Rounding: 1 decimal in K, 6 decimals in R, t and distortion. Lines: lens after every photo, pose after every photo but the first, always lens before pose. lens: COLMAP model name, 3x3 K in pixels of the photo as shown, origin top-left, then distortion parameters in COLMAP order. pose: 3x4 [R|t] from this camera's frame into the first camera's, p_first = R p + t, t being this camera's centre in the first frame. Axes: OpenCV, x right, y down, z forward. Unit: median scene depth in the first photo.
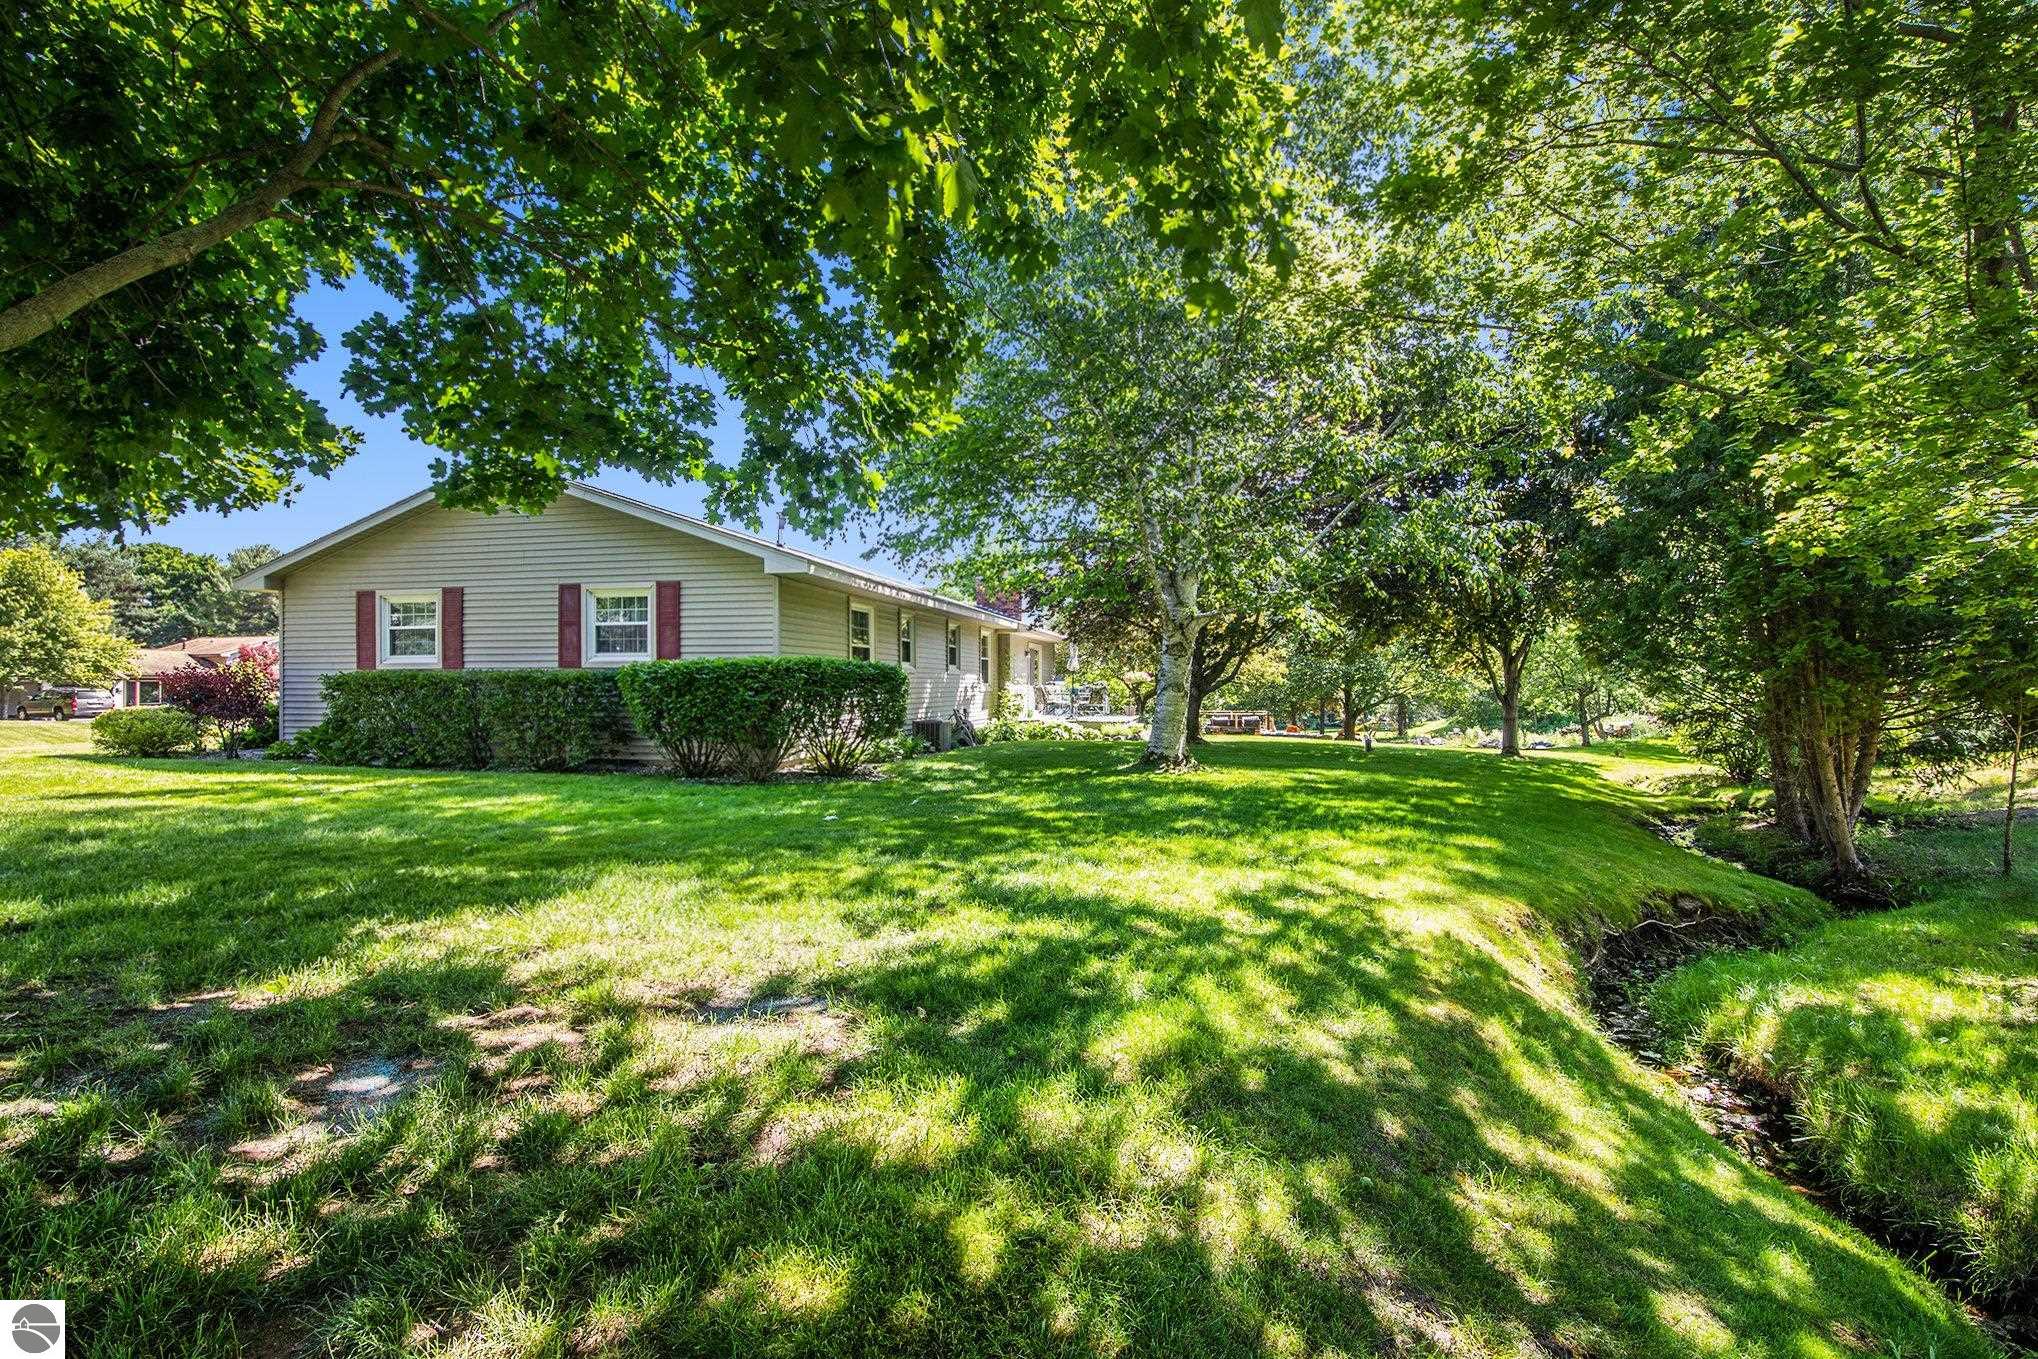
lens RADIAL K [[906.8, 0, 1019.2], [0, 906.8, 680.8], [0, 0, 1]] dist [0.000131, -0.000001]
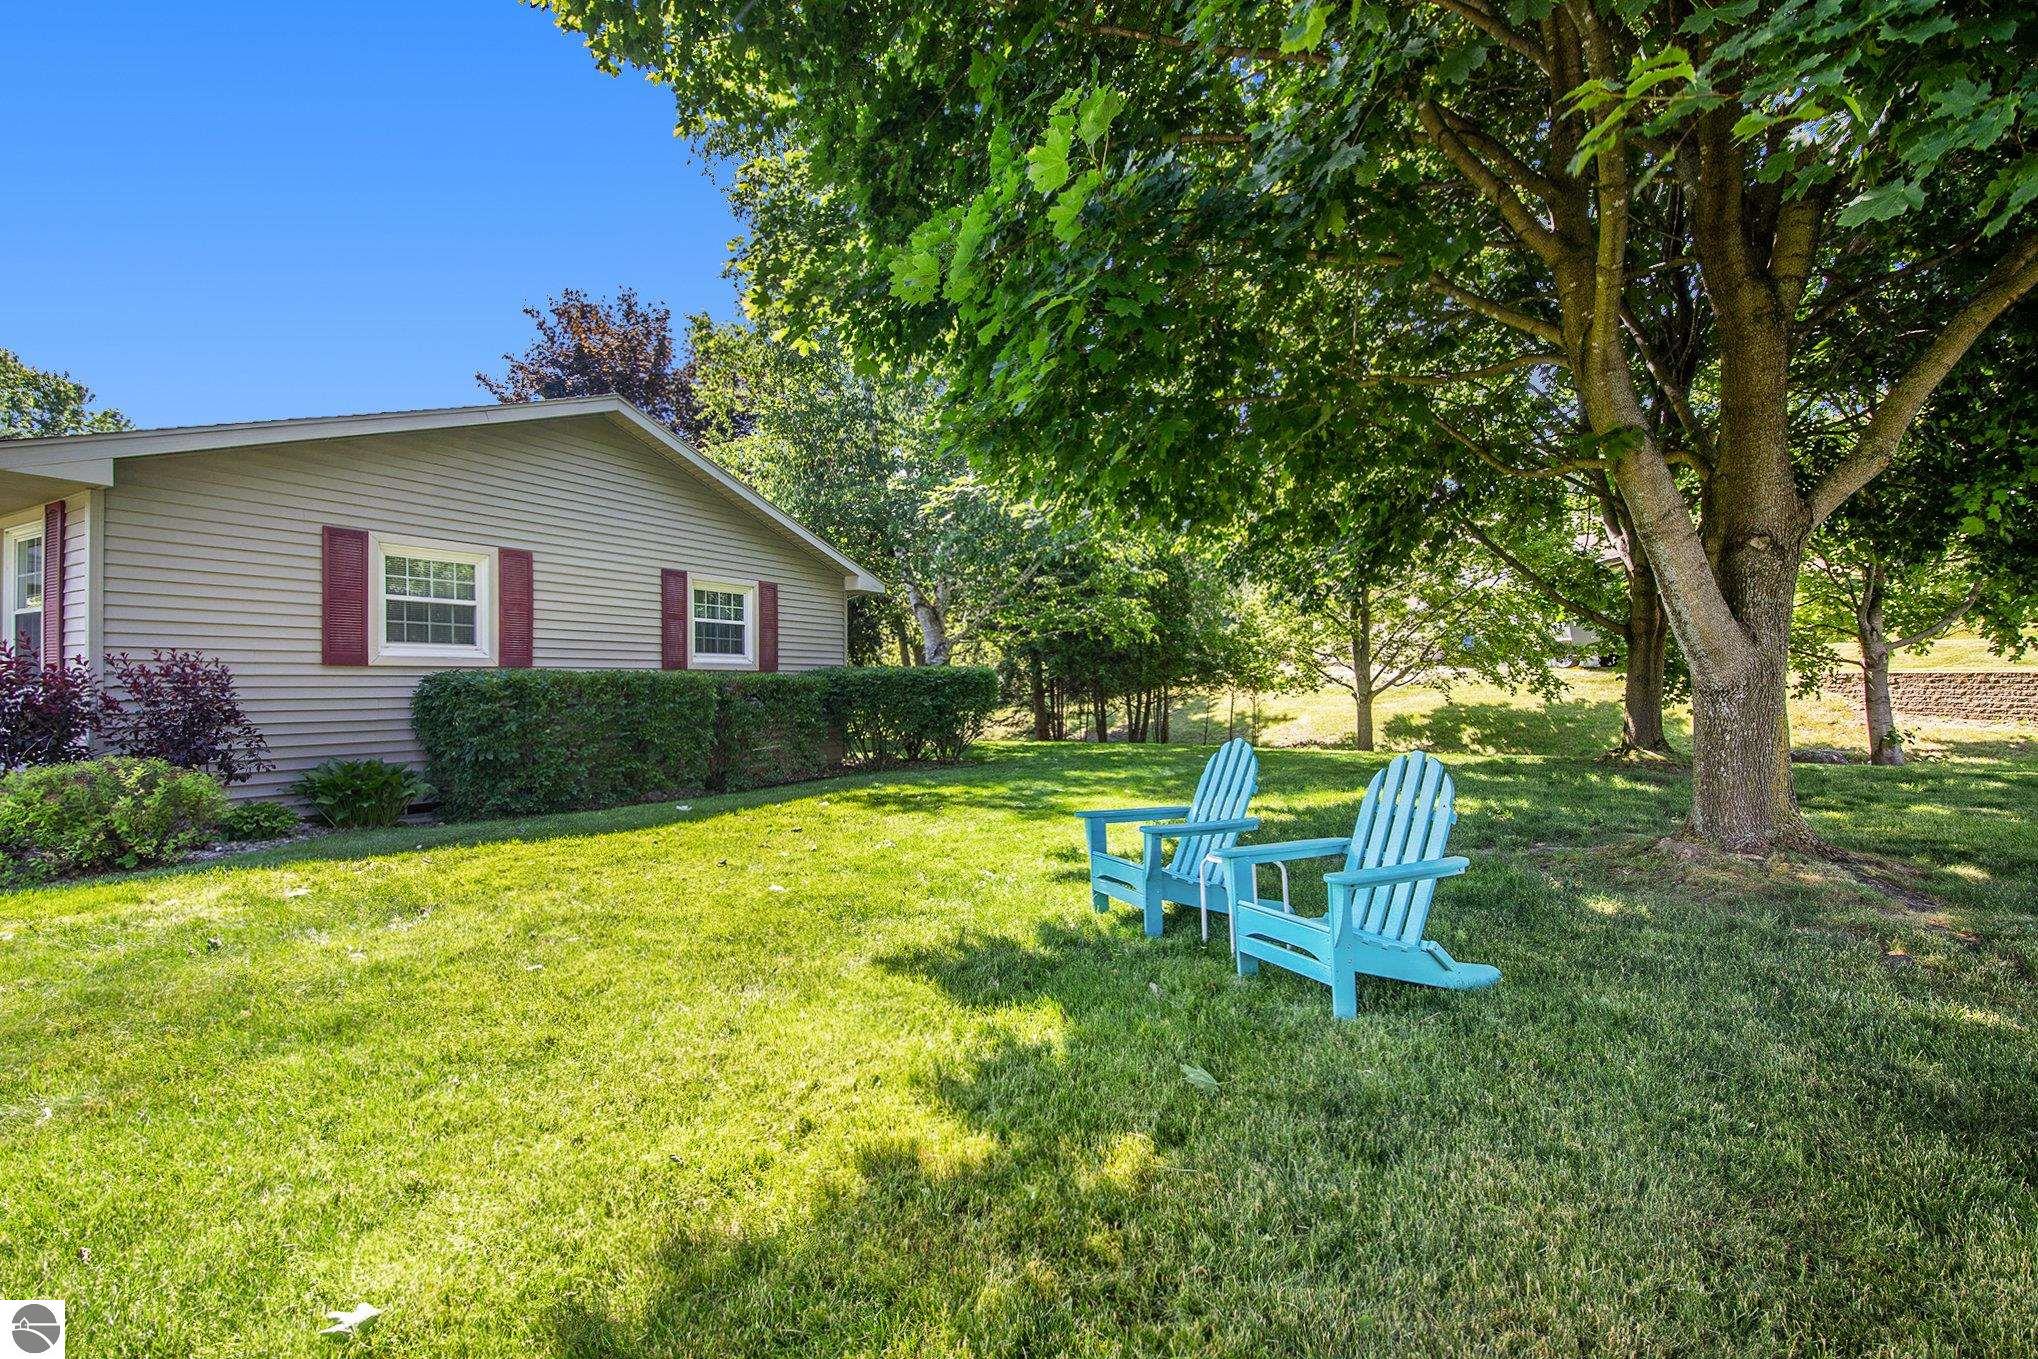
lens RADIAL K [[906.8, 0, 1019.2], [0, 906.8, 679.7], [0, 0, 1]] dist [0.000131, -0.000001]
pose [[0.289243, 0.003753, 0.957248, -1.213286], [0.000088, 0.999992, -0.003947, -0.000912], [-0.957256, 0.001226, 0.289241, 0.445353]]
